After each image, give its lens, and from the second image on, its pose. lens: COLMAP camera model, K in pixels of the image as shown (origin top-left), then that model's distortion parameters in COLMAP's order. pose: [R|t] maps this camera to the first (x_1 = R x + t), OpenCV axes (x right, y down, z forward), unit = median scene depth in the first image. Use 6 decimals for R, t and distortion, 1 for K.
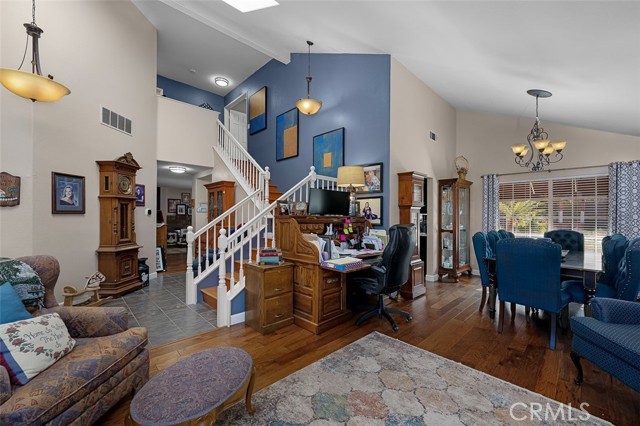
lens RADIAL K [[260.3, 0, 323.9], [0, 260.3, 215.9], [0, 0, 1]] dist [0.001470, 0.000095]
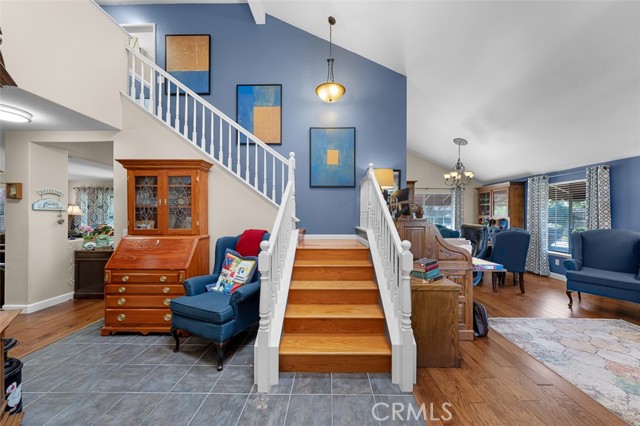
lens RADIAL K [[222.9, 0, 322.1], [0, 222.9, 215.4], [0, 0, 1]] dist [0.000148, 0.000279]
pose [[0.702571, -0.002796, 0.711608, -0.858654], [0.000509, 0.999994, 0.003426, -0.012924], [-0.711614, -0.002045, 0.702568, 0.689772]]
